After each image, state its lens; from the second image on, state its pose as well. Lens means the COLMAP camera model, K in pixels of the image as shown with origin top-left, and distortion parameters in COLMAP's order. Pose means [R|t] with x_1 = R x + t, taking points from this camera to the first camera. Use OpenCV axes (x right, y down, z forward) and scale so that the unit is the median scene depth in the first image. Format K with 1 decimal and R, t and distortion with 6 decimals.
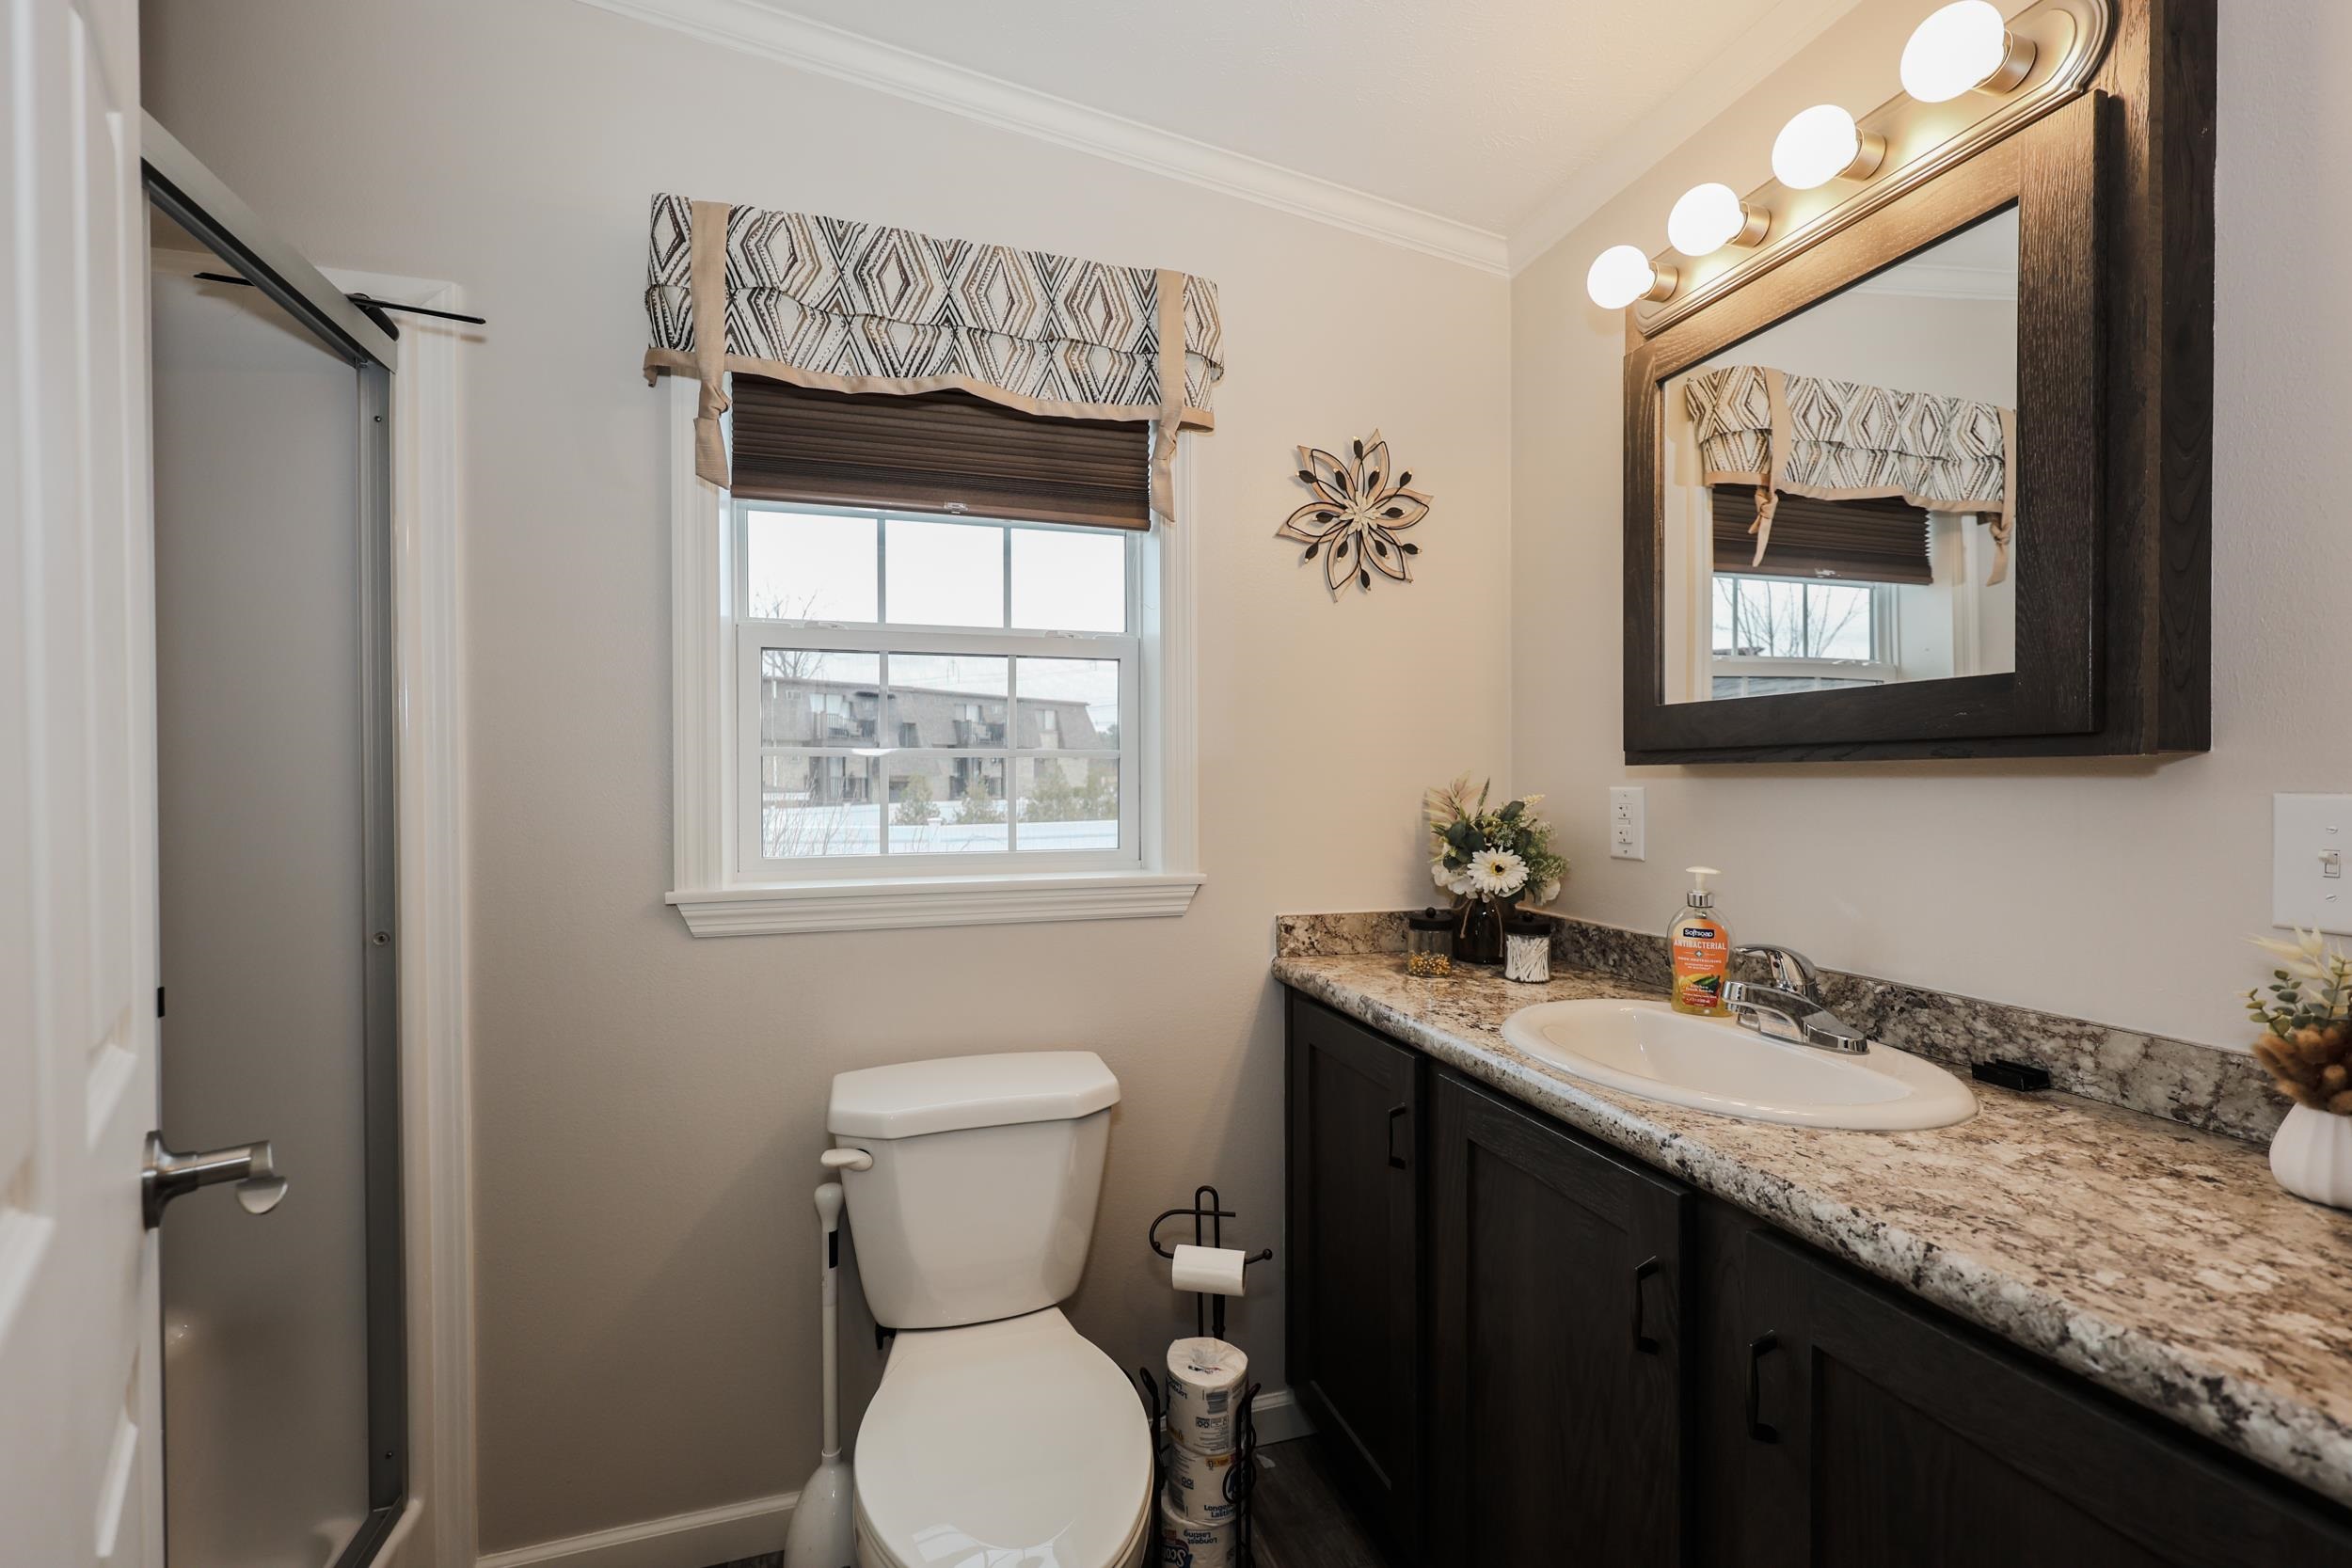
lens RADIAL K [[996.3, 0, 1189.6], [0, 996.3, 777.1], [0, 0, 1]] dist [0.002322, 0.000205]
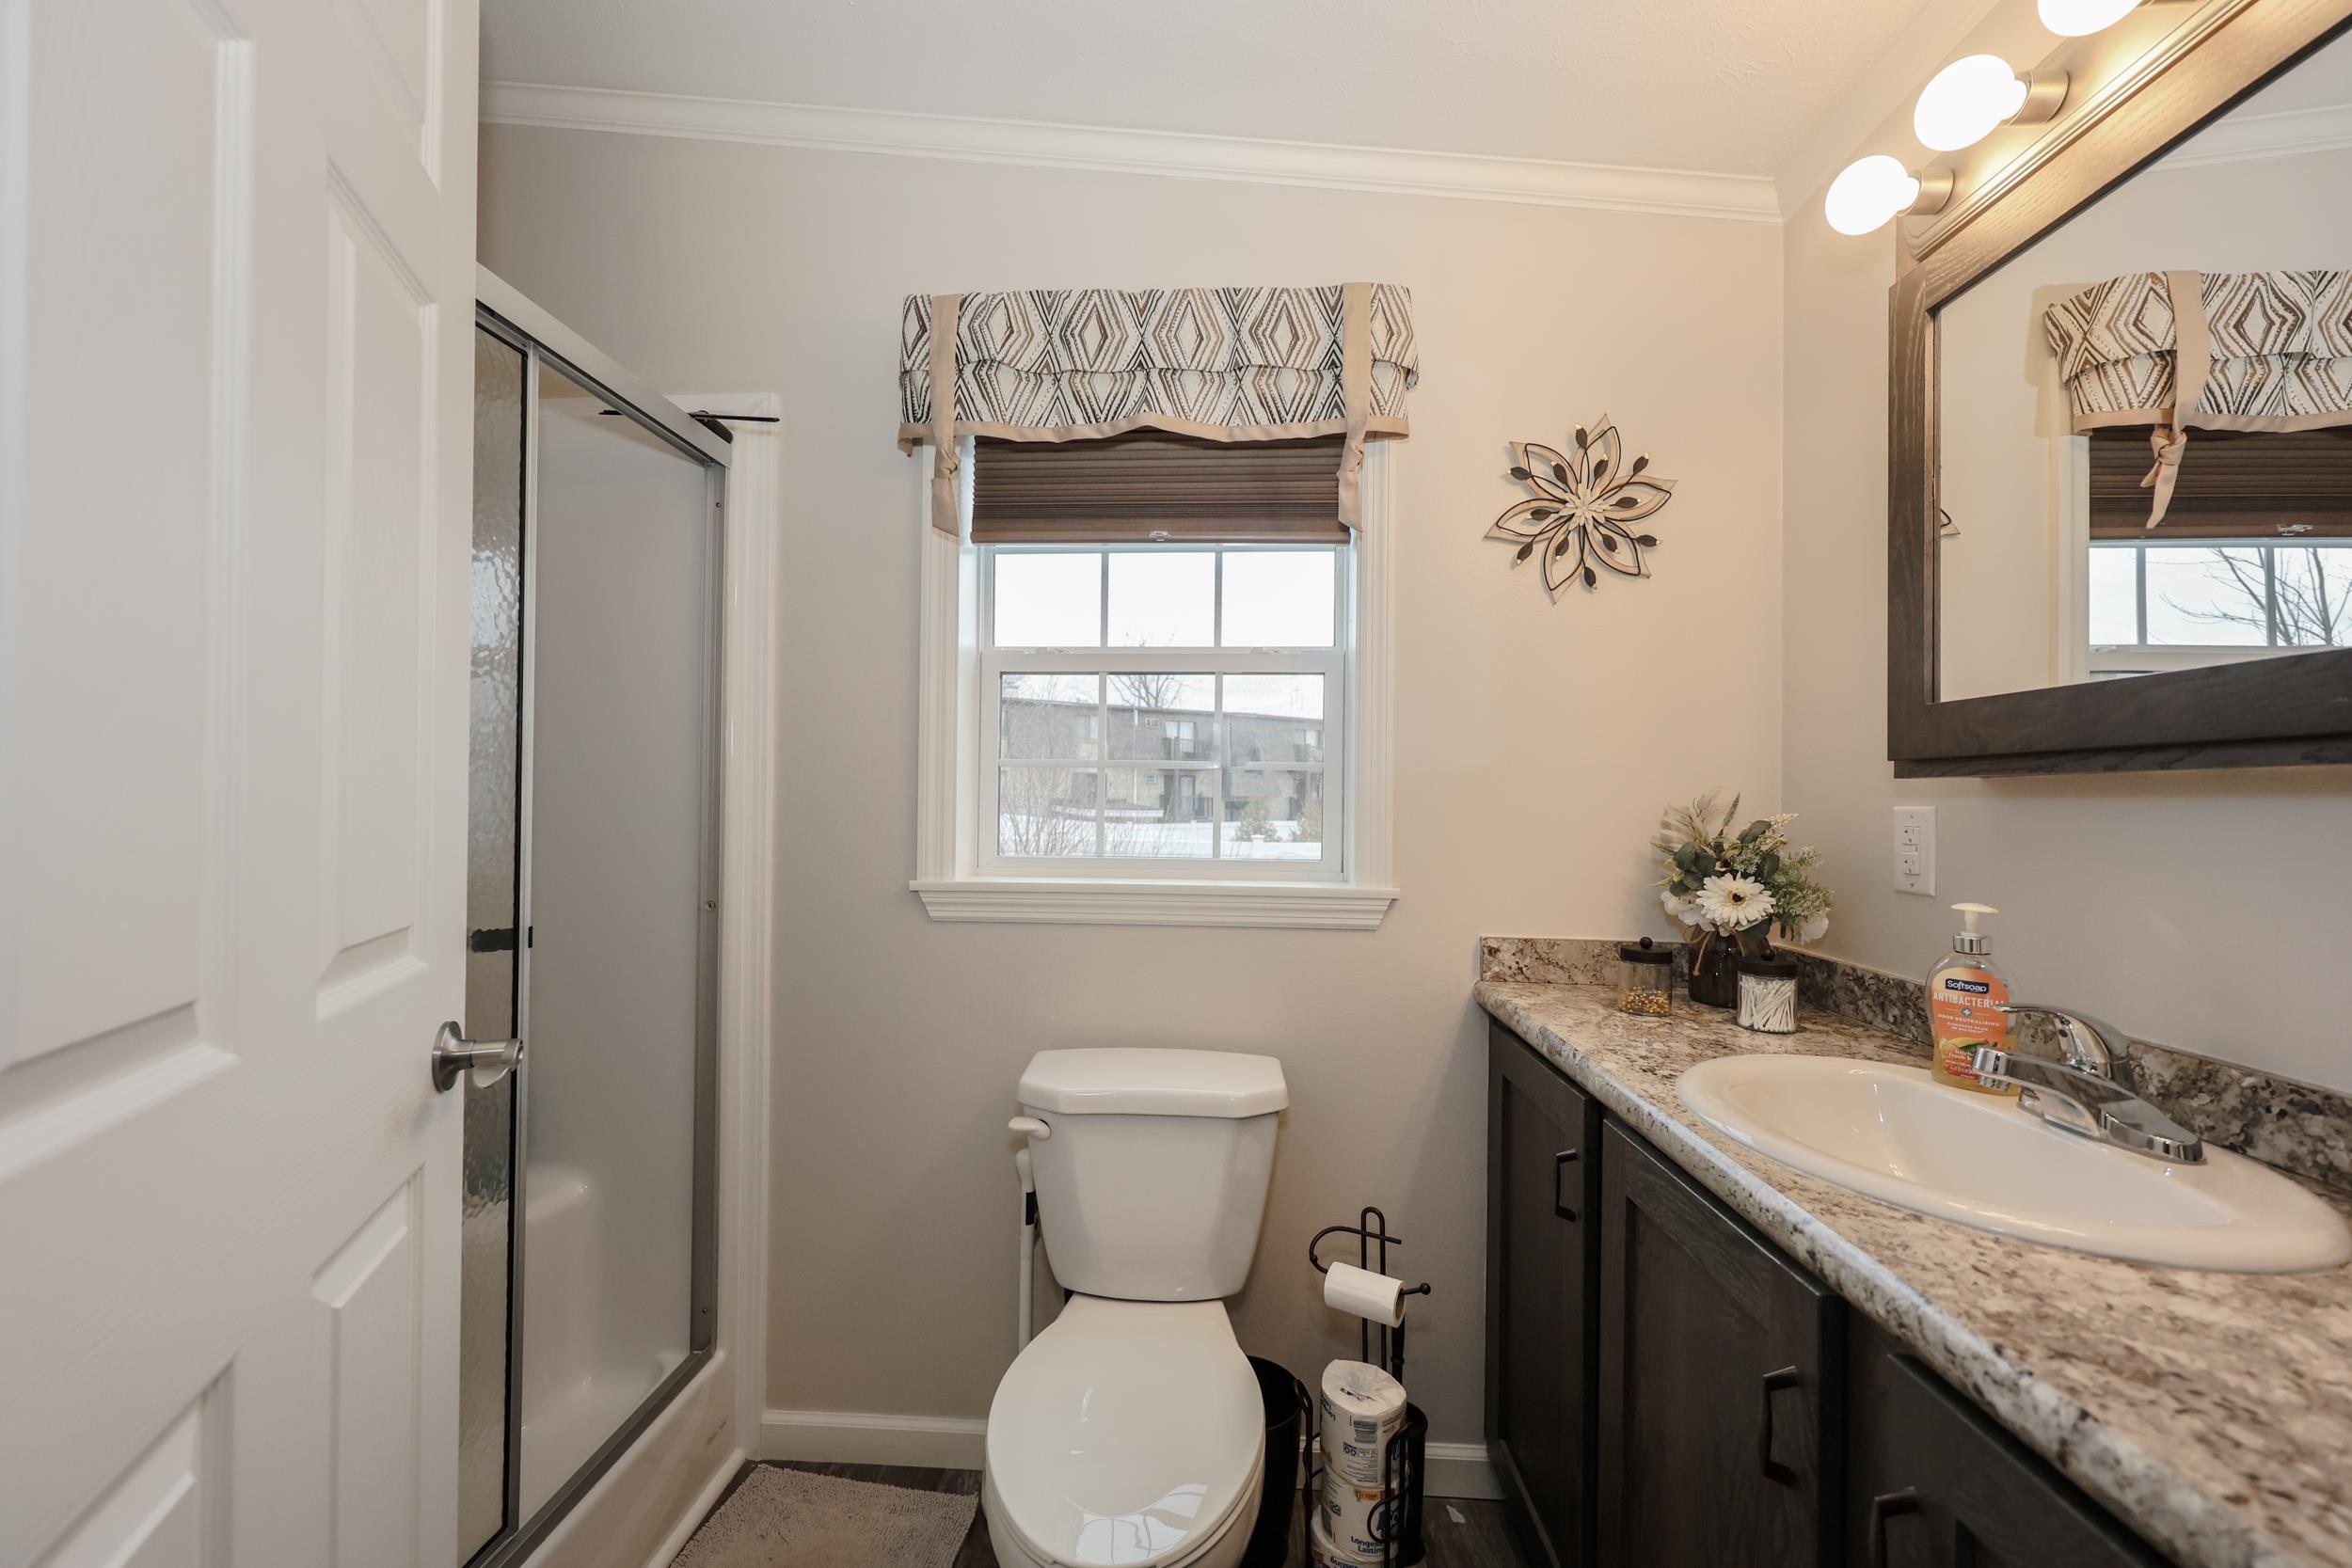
lens RADIAL K [[964.3, 0, 1168.4], [0, 964.3, 778.9], [0, 0, 1]] dist [-0.001279, 0.000534]
pose [[0.933208, 0.006737, -0.359273, 0.163313], [-0.014463, 0.999718, -0.018821, 0.012220], [0.359045, 0.022760, 0.933043, 0.040007]]
